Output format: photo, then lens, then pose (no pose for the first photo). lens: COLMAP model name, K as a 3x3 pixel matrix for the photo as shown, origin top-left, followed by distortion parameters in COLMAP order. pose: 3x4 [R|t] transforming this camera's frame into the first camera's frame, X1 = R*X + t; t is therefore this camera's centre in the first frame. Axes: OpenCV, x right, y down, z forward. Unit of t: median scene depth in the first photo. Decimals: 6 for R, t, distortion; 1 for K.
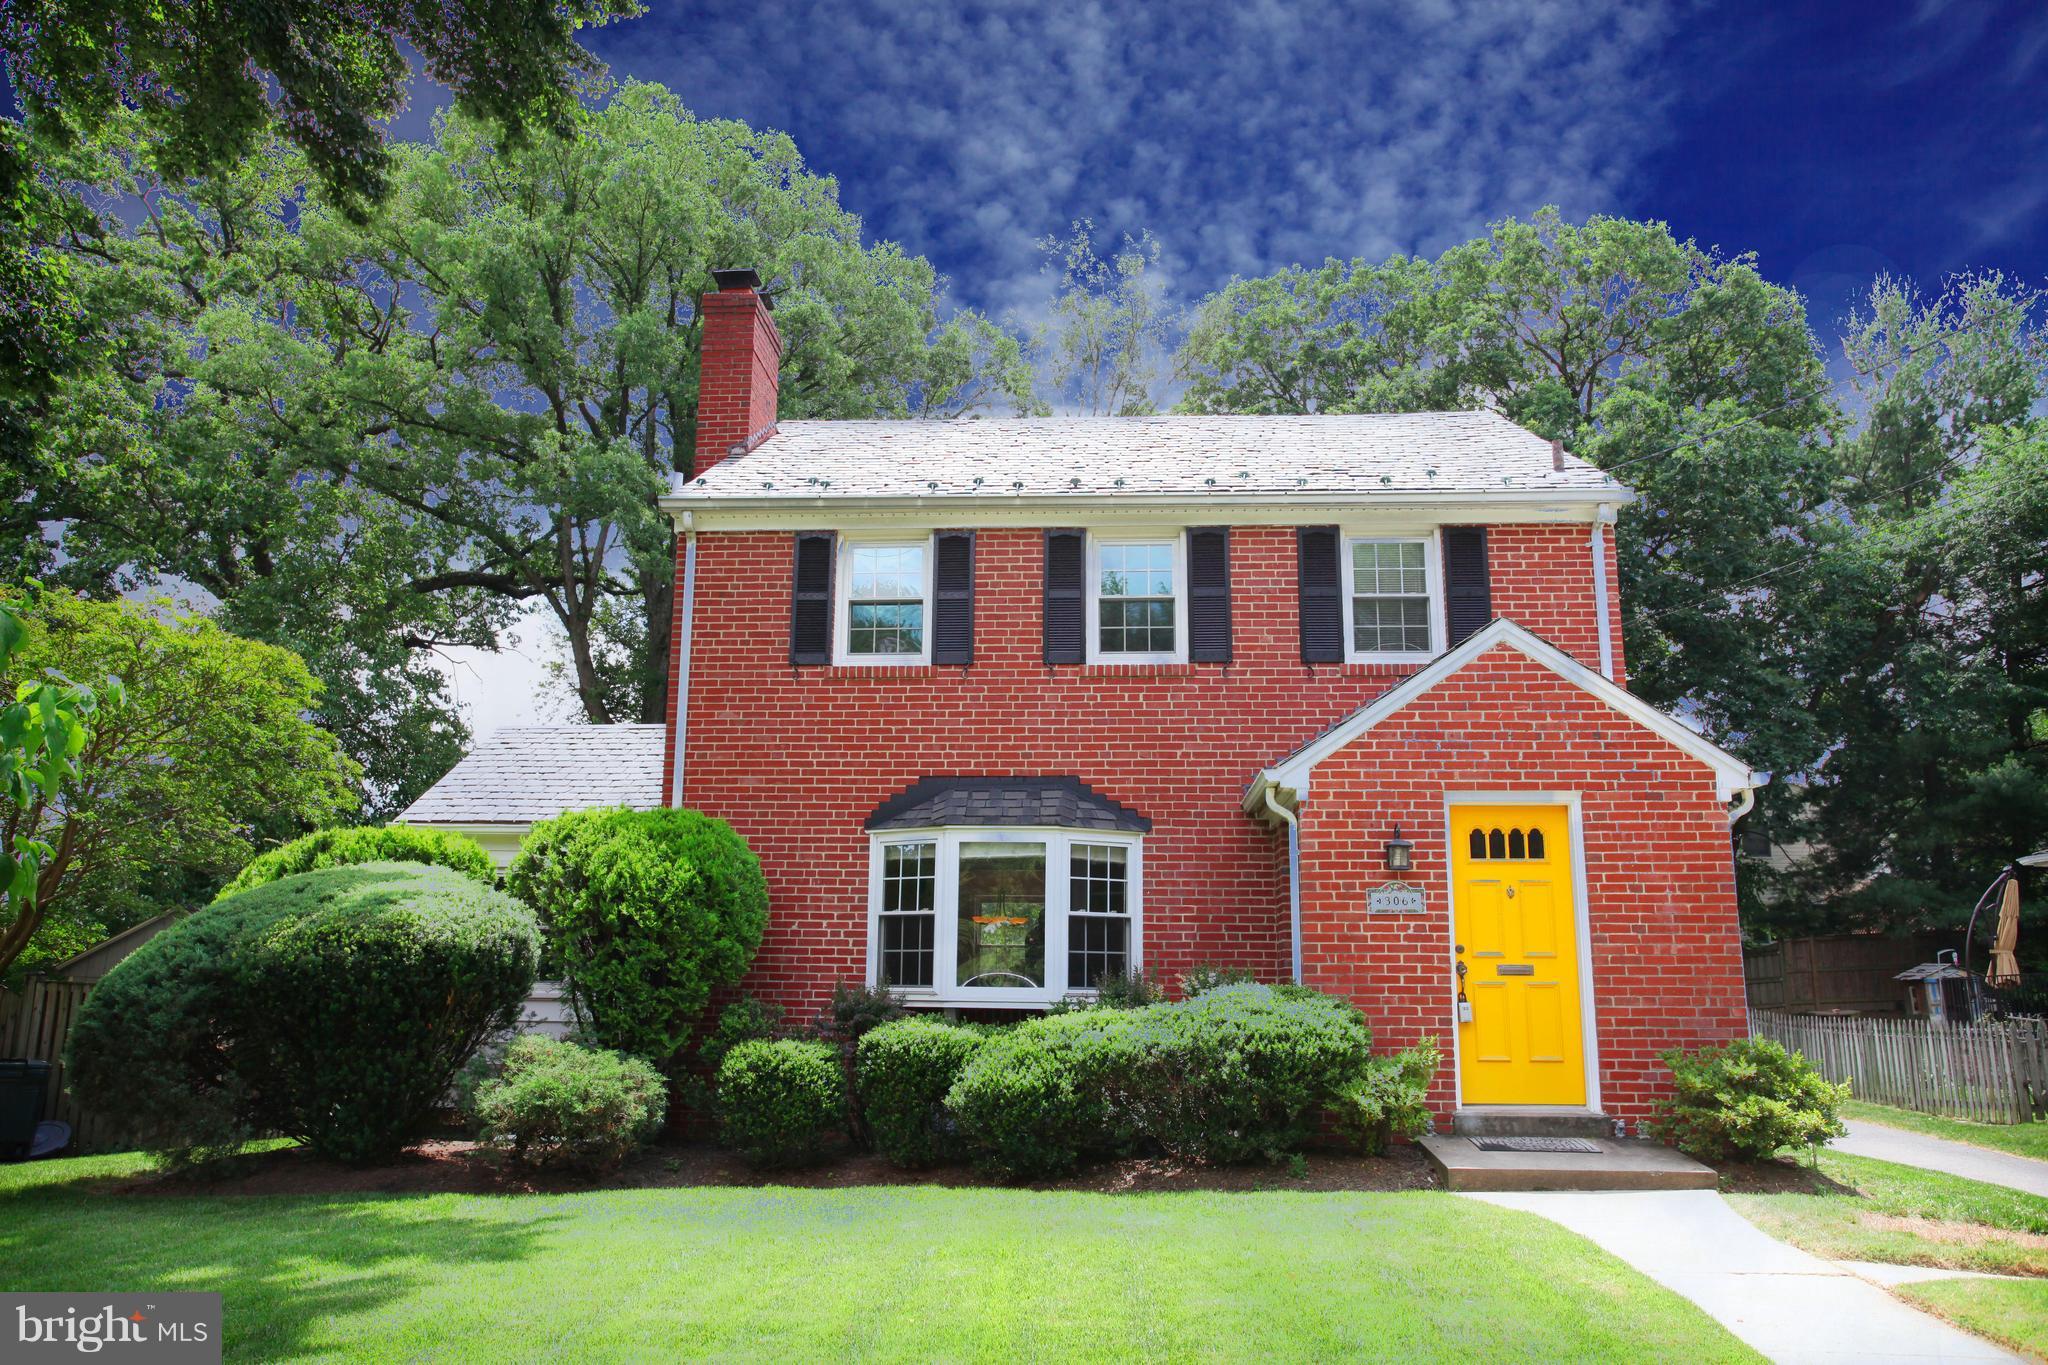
lens RADIAL K [[1484.6, 0, 1024.0], [0, 1484.6, 682.5], [0, 0, 1]] dist [-0.011477, -0.000061]
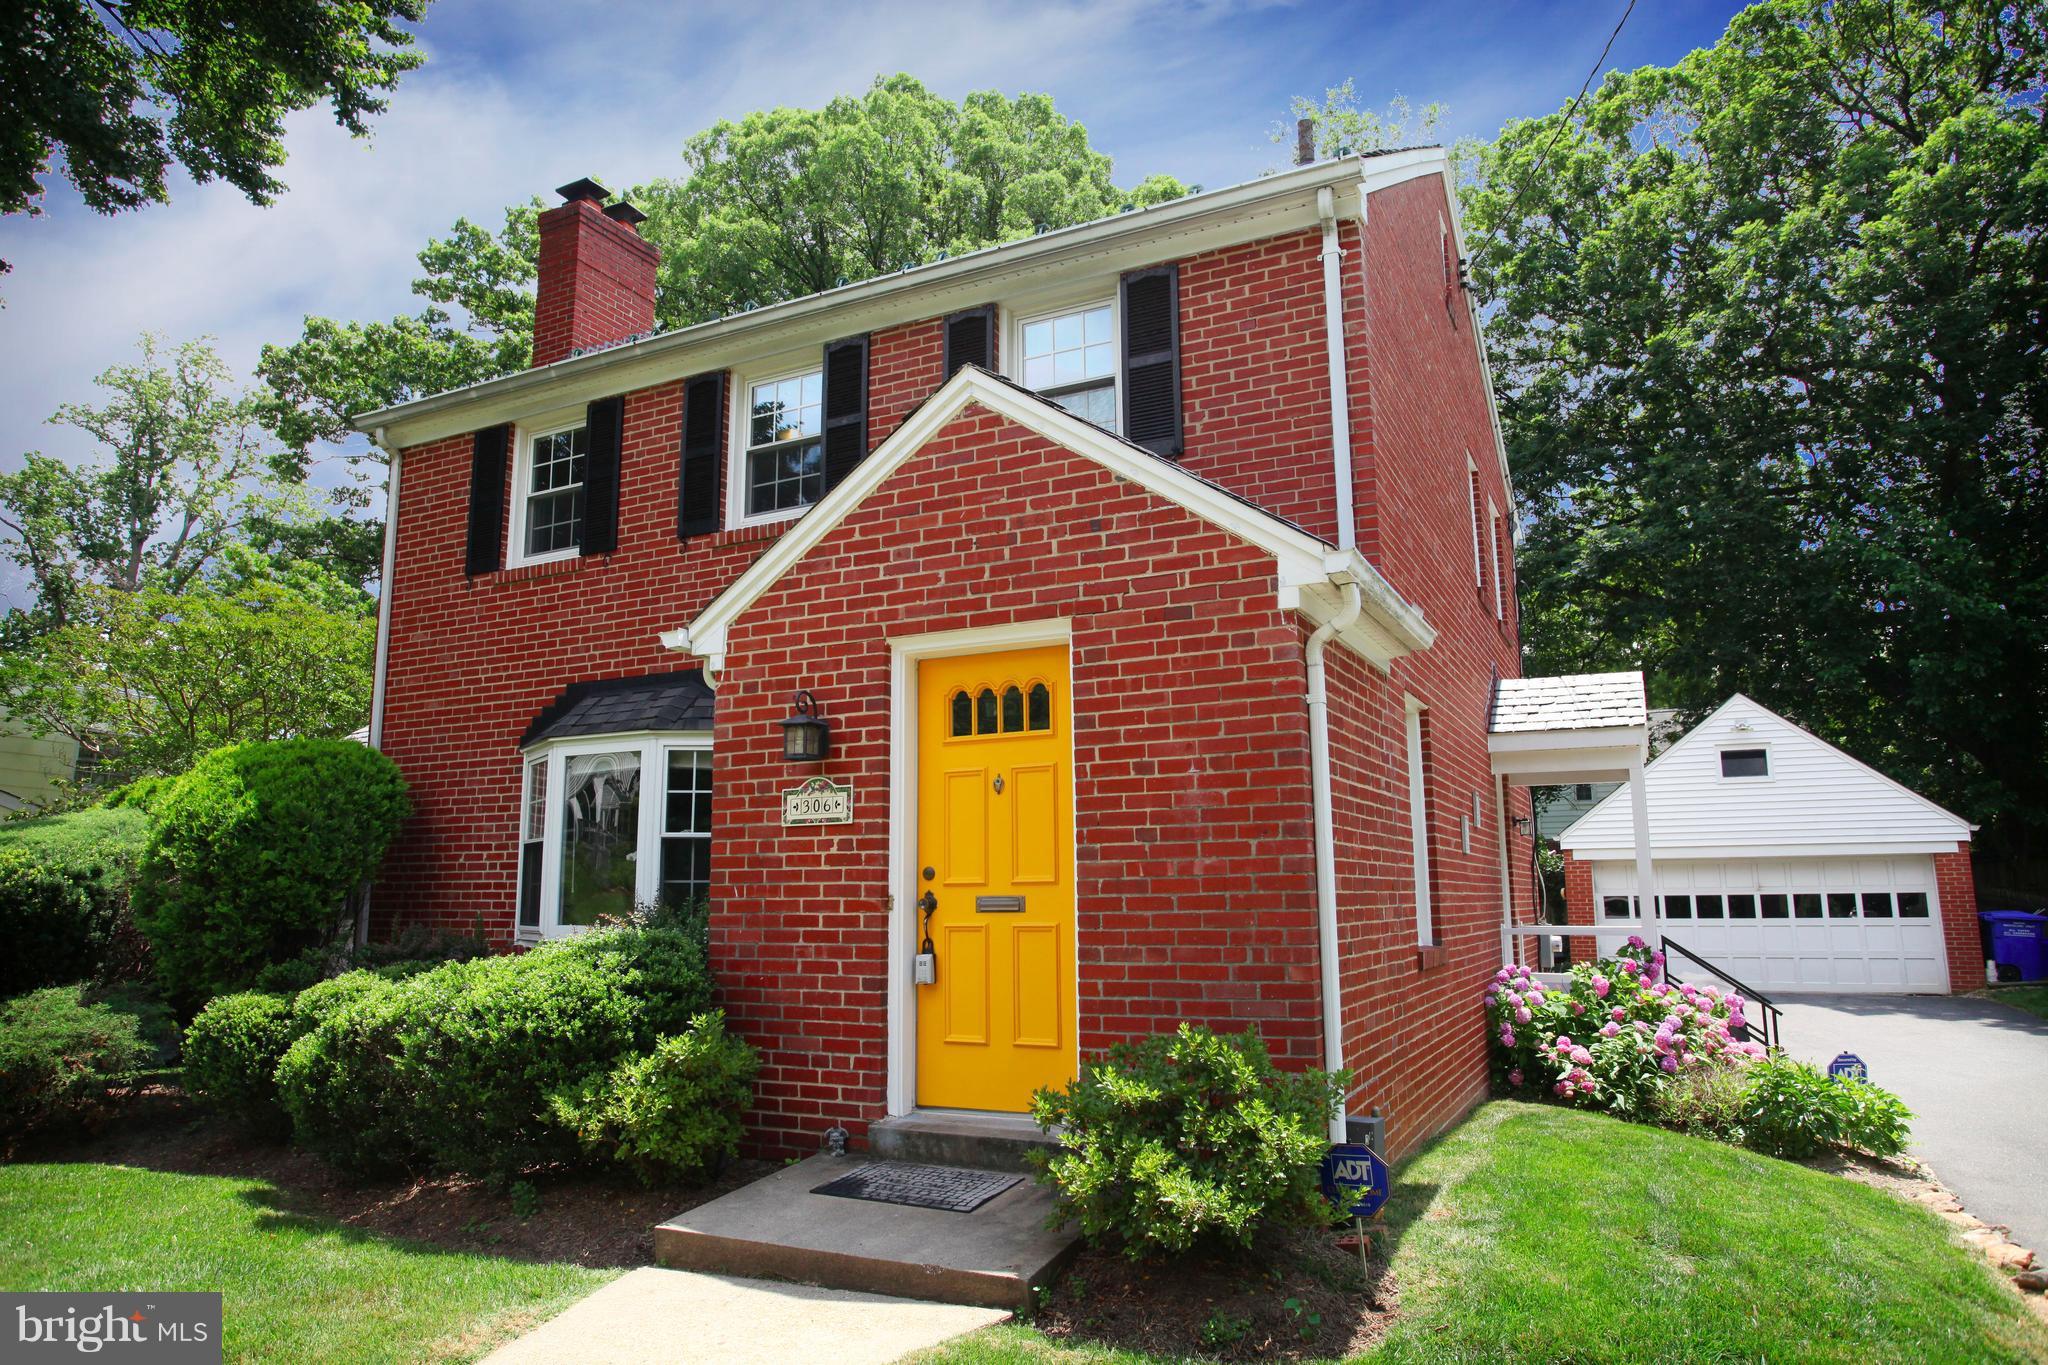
lens RADIAL K [[1288.5, 0, 1024.0], [0, 1288.5, 682.5], [0, 0, 1]] dist [-0.048863, 0.000569]
pose [[0.916932, -0.082691, -0.390382, 0.563271], [0.099274, 0.994807, 0.022453, 0.085964], [0.386498, -0.059342, 0.920379, 0.490730]]
